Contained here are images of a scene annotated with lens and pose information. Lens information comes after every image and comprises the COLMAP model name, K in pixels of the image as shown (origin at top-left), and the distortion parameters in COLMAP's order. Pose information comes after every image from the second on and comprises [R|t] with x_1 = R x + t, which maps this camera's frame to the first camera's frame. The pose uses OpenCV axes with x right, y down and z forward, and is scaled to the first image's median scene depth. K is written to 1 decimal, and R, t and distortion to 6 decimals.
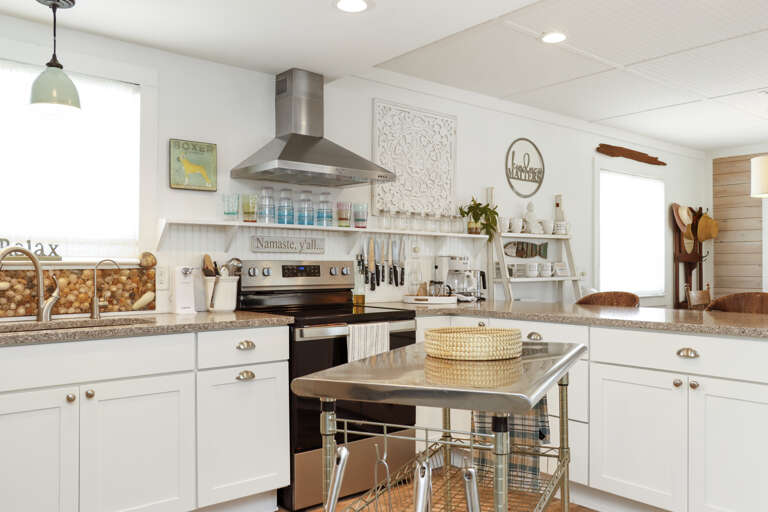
lens RADIAL K [[635.8, 0, 384.0], [0, 635.8, 256.0], [0, 0, 1]] dist [-0.004617, 0.000506]
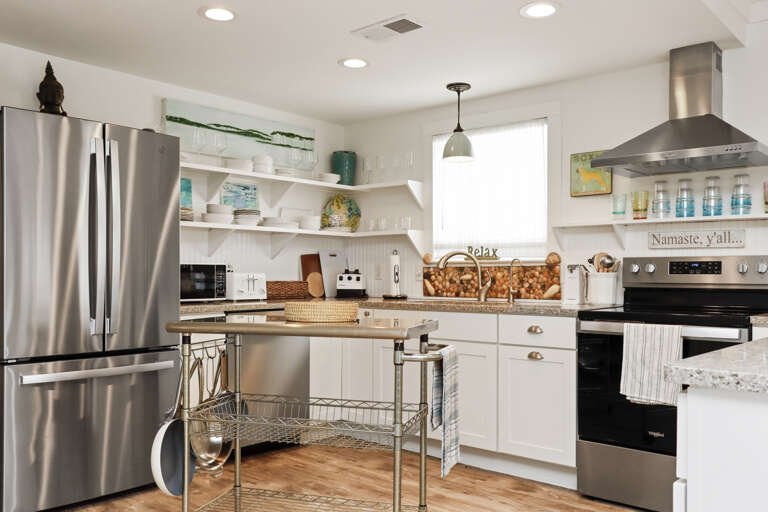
lens RADIAL K [[683.4, 0, 384.0], [0, 683.4, 256.0], [0, 0, 1]] dist [0.000900, 0.000774]
pose [[0.148552, -0.026834, -0.988541, 0.894313], [0.007217, 0.999635, -0.026051, 0.033842], [0.988878, -0.003264, 0.148691, 0.493389]]
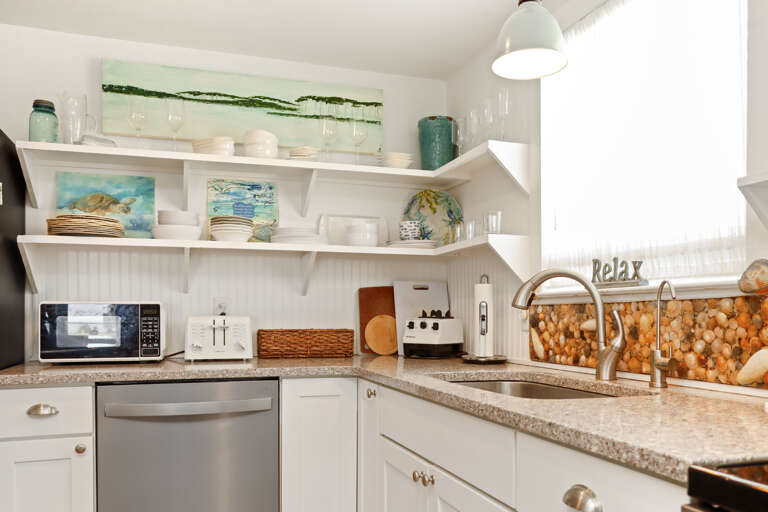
lens RADIAL K [[650.5, 0, 384.9], [0, 650.5, 306.8], [0, 0, 1]] dist [-0.009896, -0.002258]
pose [[-0.373983, -0.014858, -0.927316, 0.153521], [0.007866, 0.999785, -0.019191, 0.034909], [0.927402, -0.014472, -0.373786, 0.943629]]
